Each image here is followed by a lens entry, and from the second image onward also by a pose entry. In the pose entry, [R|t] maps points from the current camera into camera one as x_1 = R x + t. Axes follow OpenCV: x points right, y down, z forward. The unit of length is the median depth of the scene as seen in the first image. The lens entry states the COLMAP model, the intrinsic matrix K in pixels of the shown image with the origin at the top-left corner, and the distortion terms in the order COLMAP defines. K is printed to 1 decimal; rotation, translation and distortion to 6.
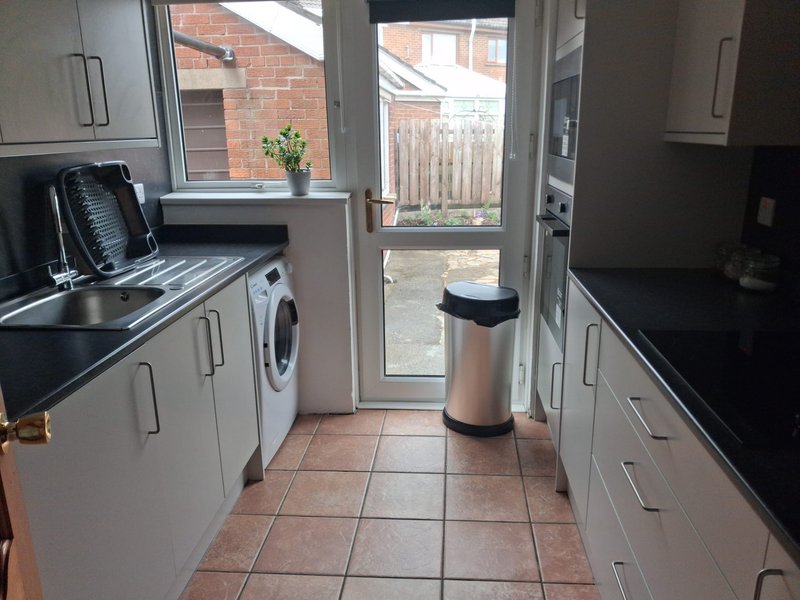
lens RADIAL K [[608.1, 0, 400.0], [0, 608.1, 300.0], [0, 0, 1]] dist [0.023688, -0.005396]
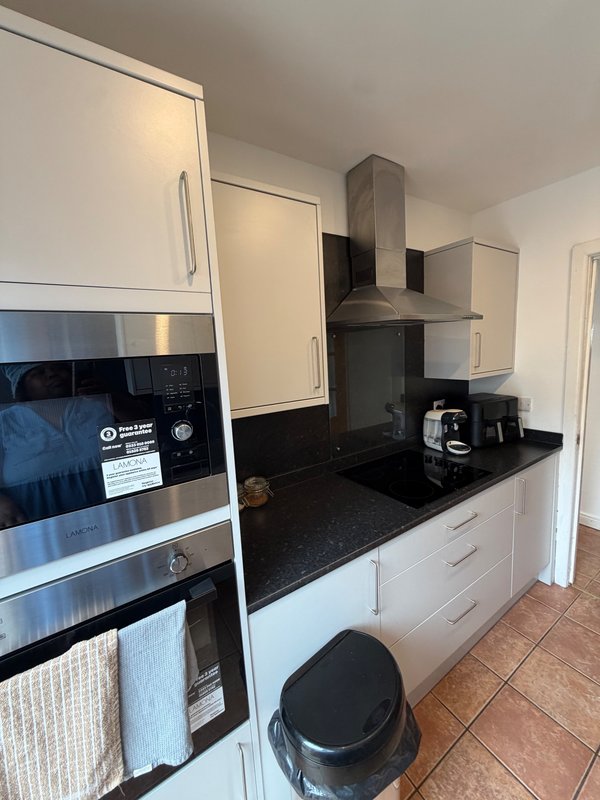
lens RADIAL K [[318.9, 0, 301.8], [0, 318.9, 396.4], [0, 0, 1]] dist [0.000645, -0.000133]
pose [[-0.618861, -0.062520, 0.783008, -0.046253], [0.273997, 0.917035, 0.289779, -0.318227], [-0.736163, 0.393876, -0.550387, 0.901983]]
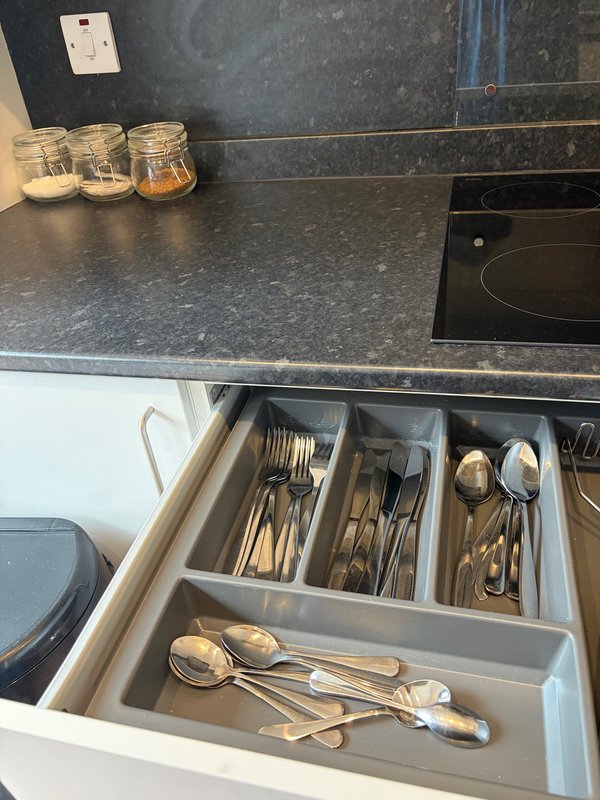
lens RADIAL K [[608.1, 0, 300.0], [0, 608.1, 400.0], [0, 0, 1]] dist [0.023688, -0.005396]
pose [[0.145265, -0.568652, 0.809650, 0.024337], [0.357175, 0.793286, 0.493076, -0.073352], [-0.922672, 0.217560, 0.318345, 0.548837]]
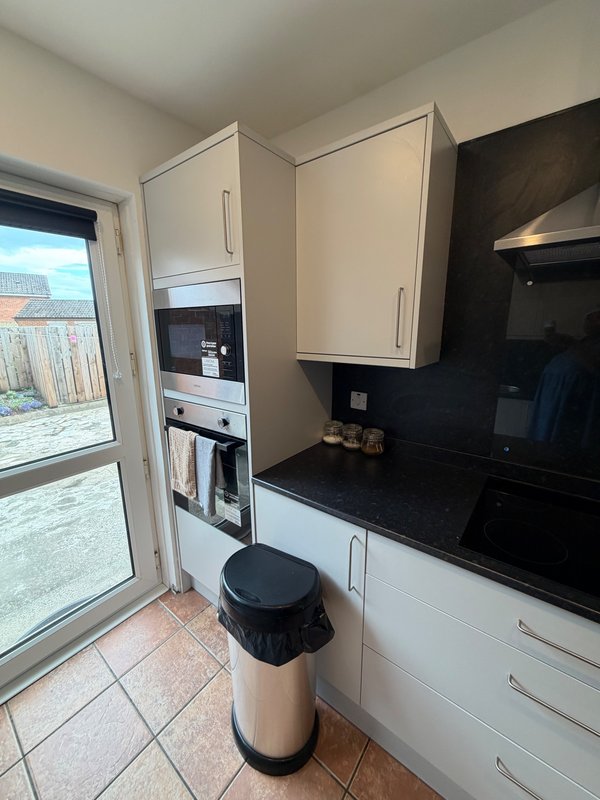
lens RADIAL K [[318.9, 0, 301.8], [0, 318.9, 396.4], [0, 0, 1]] dist [0.000645, -0.000133]
pose [[0.536382, -0.168425, 0.826999, -0.114991], [0.228472, 0.972275, 0.049827, -0.170517], [-0.812462, 0.162220, 0.559991, 0.491184]]
